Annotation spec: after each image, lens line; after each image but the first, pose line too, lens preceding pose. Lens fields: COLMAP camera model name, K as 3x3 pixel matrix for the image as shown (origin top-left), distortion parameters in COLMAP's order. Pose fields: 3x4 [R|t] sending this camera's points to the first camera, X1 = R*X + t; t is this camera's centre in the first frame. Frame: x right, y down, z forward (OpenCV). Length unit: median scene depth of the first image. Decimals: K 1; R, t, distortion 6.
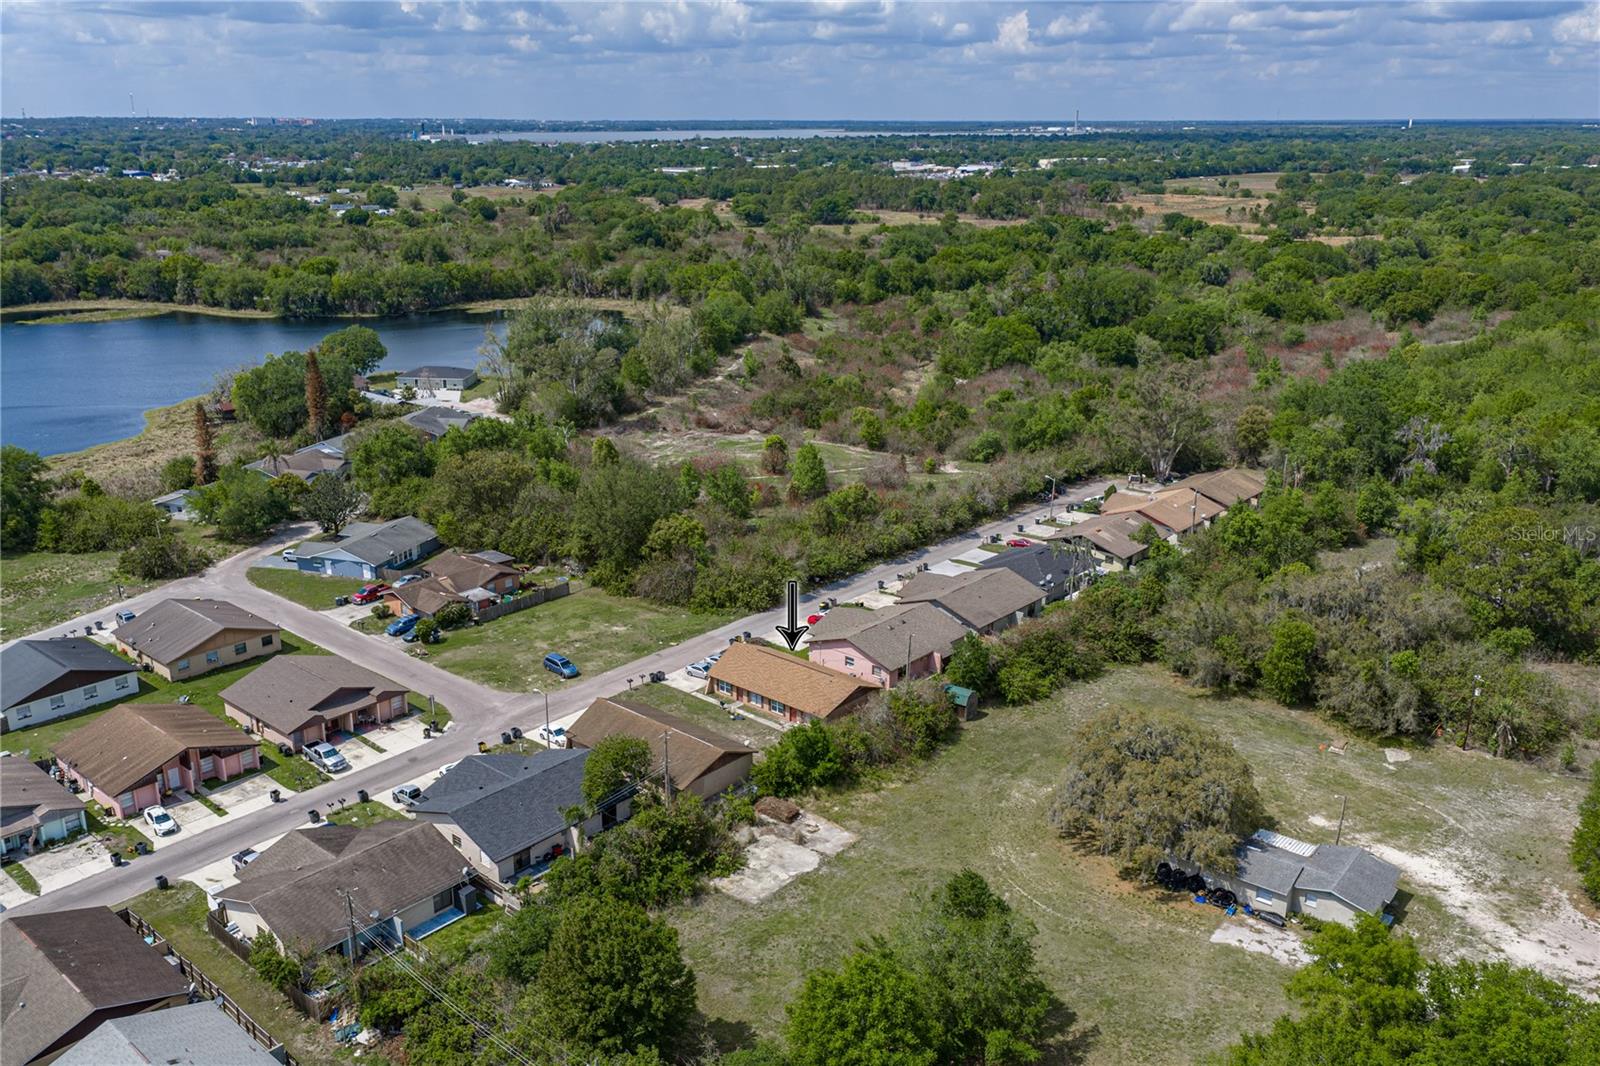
lens RADIAL K [[1327.1, 0, 800.0], [0, 1327.1, 533.0], [0, 0, 1]] dist [0.023621, -0.014950]
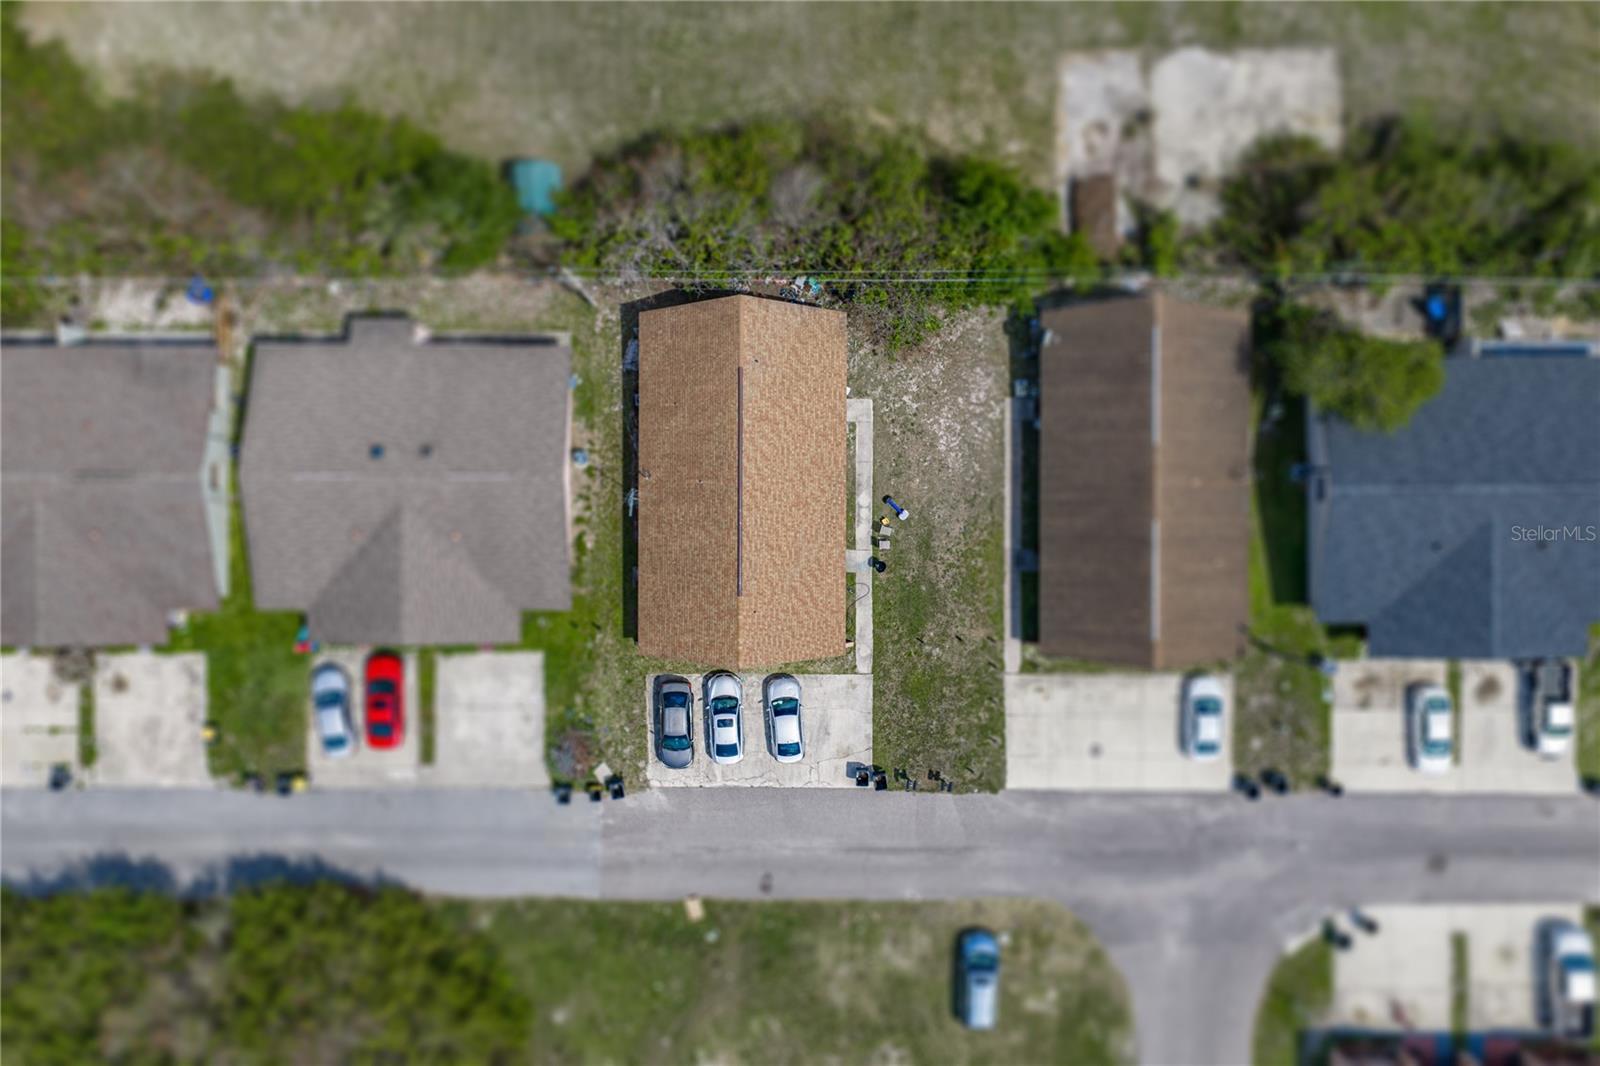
lens RADIAL K [[1327.1, 0, 800.0], [0, 1327.1, 533.0], [0, 0, 1]] dist [0.023621, -0.014950]
pose [[-0.659126, -0.751908, 0.013680, -0.035341], [0.233403, -0.187243, 0.954182, -0.311108], [-0.714896, 0.632119, 0.298914, 0.825731]]
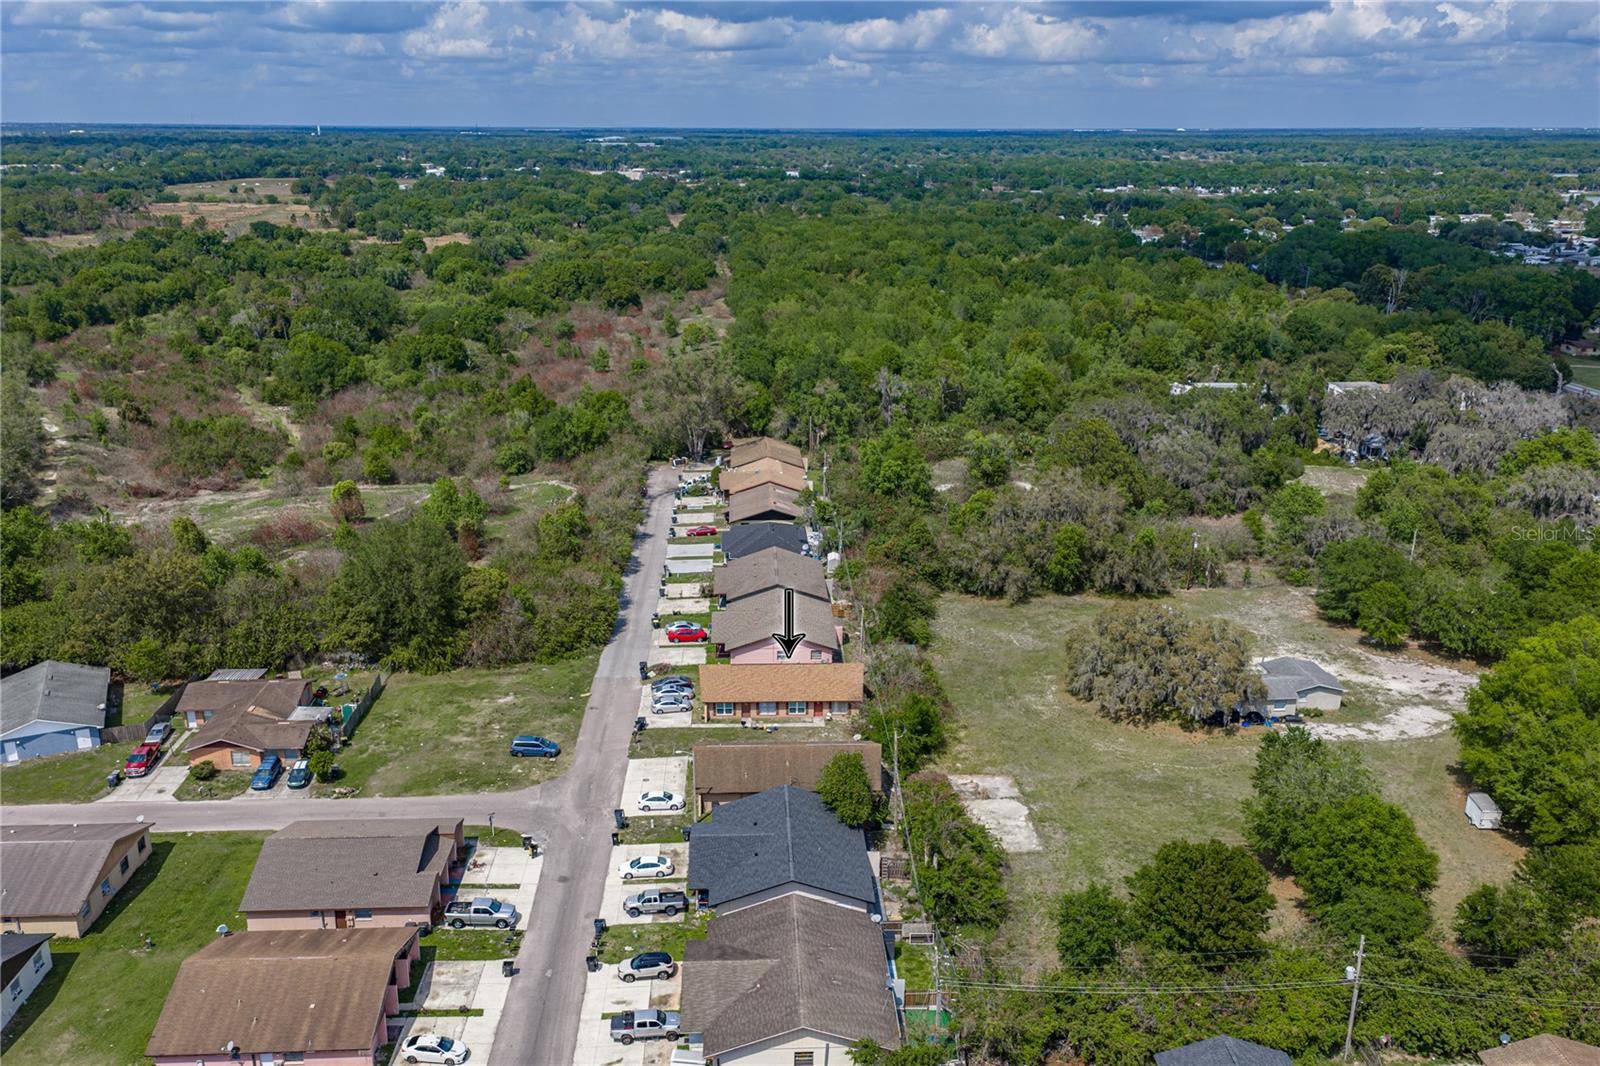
lens RADIAL K [[1310.7, 0, 800.0], [0, 1310.7, 533.0], [0, 0, 1]] dist [0.056725, -0.052304]
pose [[0.723230, -0.200917, 0.660735, -0.611504], [0.201893, 0.976460, 0.075934, -0.070992], [-0.660437, 0.078480, 0.746769, 0.219149]]
